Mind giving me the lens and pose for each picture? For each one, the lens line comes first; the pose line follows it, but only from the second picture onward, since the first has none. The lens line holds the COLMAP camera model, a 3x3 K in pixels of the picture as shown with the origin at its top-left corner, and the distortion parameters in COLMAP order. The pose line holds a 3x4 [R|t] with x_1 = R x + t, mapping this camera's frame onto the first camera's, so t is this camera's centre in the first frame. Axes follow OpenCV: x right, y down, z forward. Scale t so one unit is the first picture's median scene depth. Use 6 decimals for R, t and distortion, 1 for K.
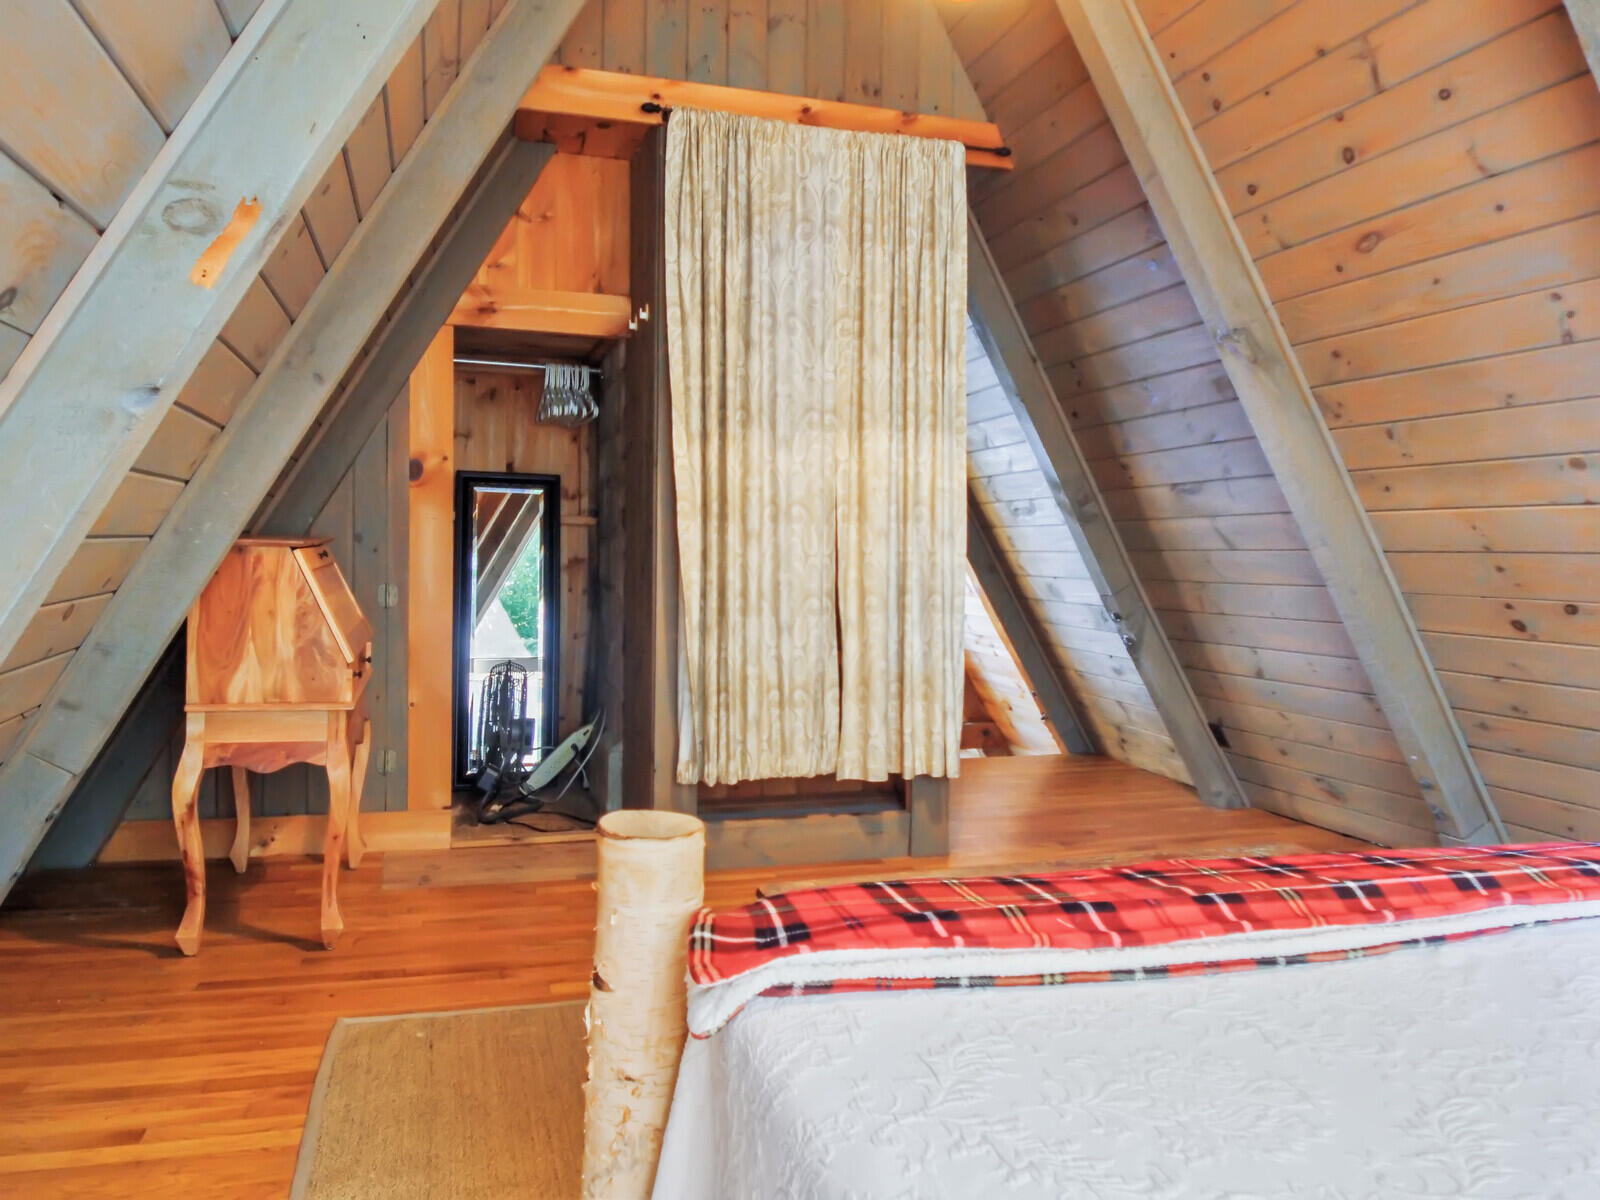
lens RADIAL K [[1140.3, 0, 802.6], [0, 1140.3, 604.4], [0, 0, 1]] dist [0.066909, -0.102537]
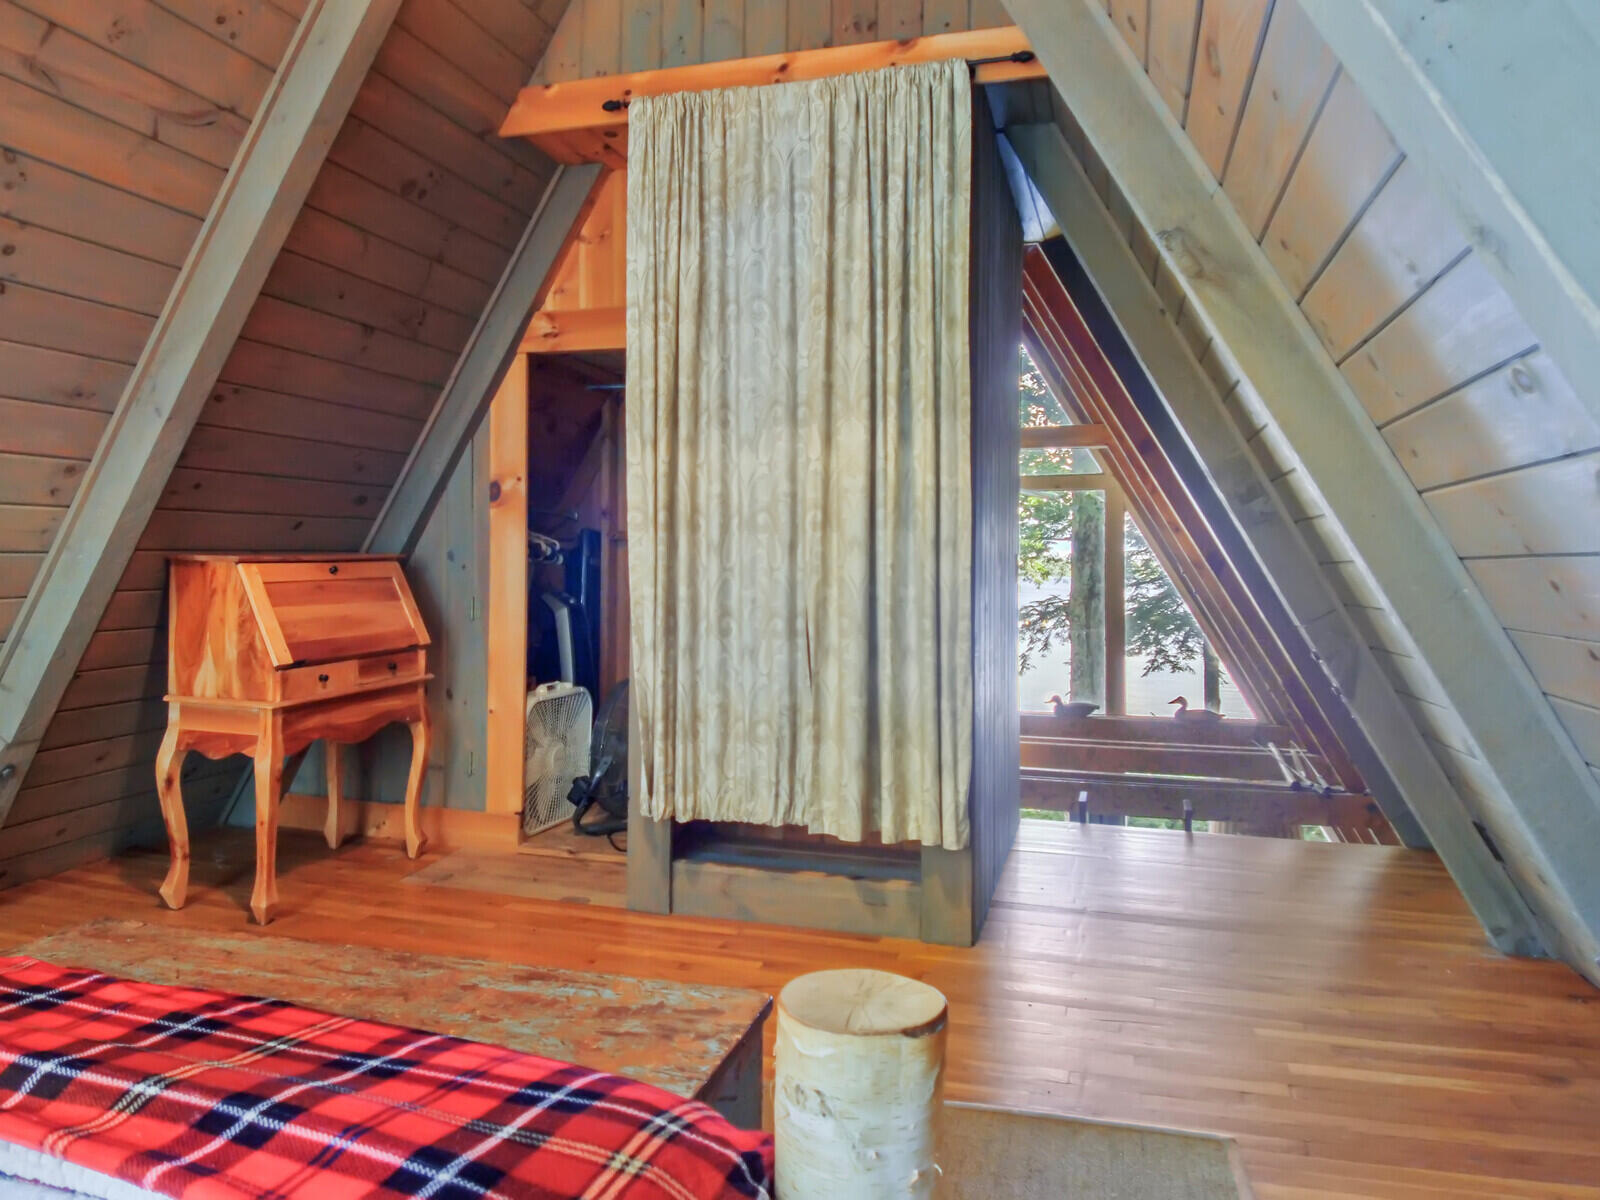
lens RADIAL K [[1134.5, 0, 801.7], [0, 1134.5, 593.0], [0, 0, 1]] dist [0.042905, -0.073058]
pose [[0.831028, 0.007817, -0.556176, 0.510481], [-0.025641, 0.999377, -0.024267, -0.004724], [0.555640, 0.034427, 0.830710, 0.295453]]
